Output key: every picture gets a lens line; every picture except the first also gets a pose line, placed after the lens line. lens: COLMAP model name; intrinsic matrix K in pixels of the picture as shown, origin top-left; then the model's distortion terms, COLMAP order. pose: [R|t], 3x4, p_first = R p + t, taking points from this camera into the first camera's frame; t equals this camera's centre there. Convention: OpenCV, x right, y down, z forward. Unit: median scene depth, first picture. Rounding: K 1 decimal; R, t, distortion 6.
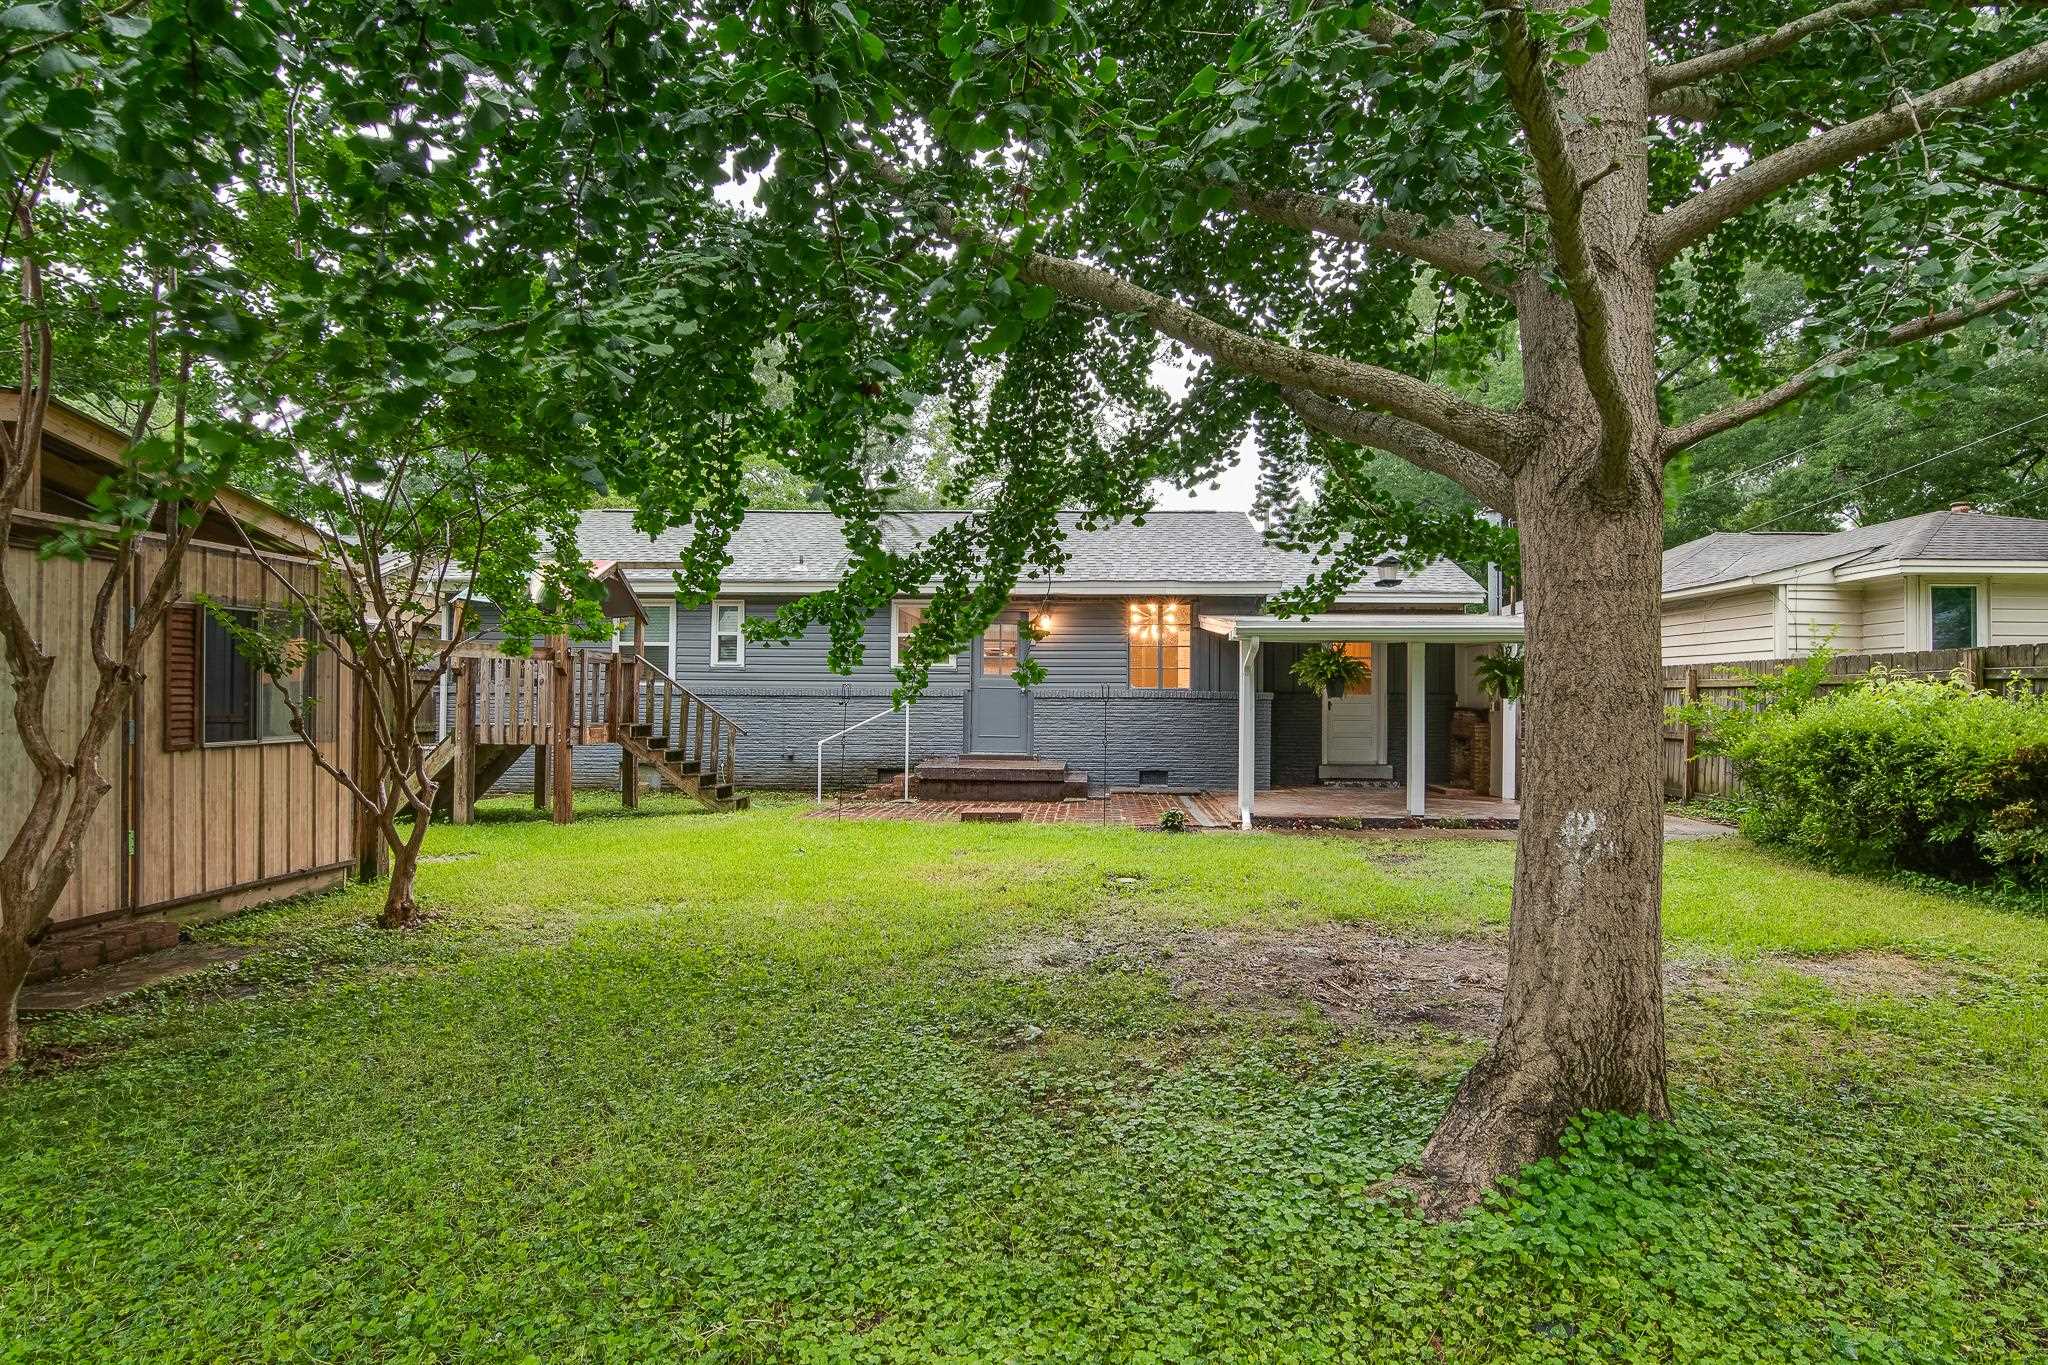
lens RADIAL K [[1022.4, 0, 1025.6], [0, 1022.4, 691.0], [0, 0, 1]] dist [-0.003292, -0.013339]
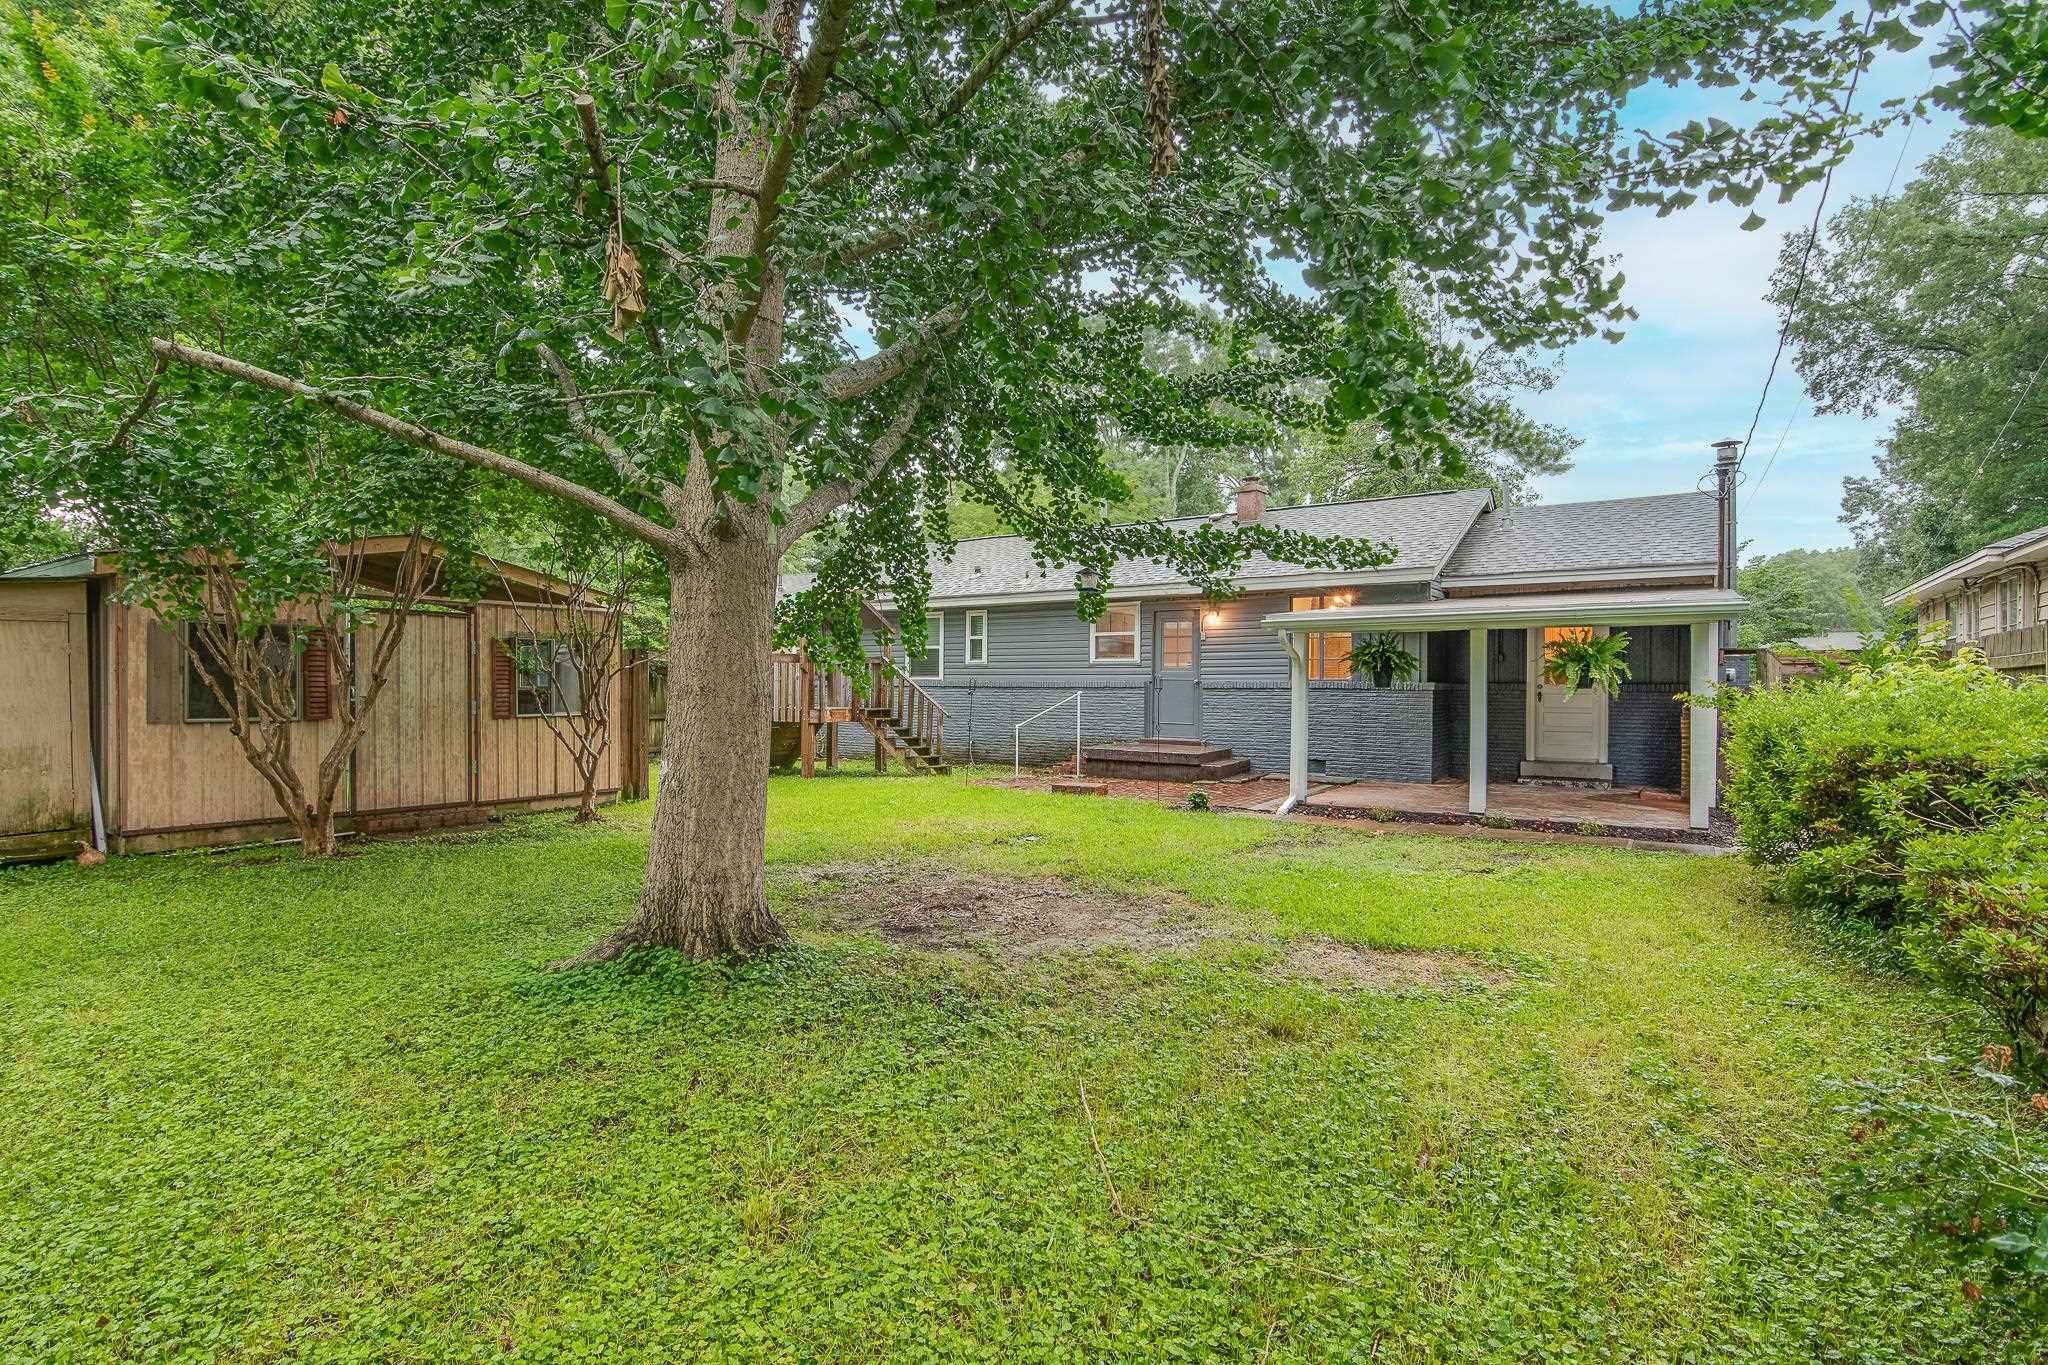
lens RADIAL K [[1022.4, 0, 1025.6], [0, 1022.4, 691.0], [0, 0, 1]] dist [-0.003292, -0.013339]
pose [[0.840977, -0.000774, -0.541070, 0.507528], [0.005056, 0.999967, 0.006427, 0.001437], [0.541047, -0.008140, 0.840953, -0.019326]]
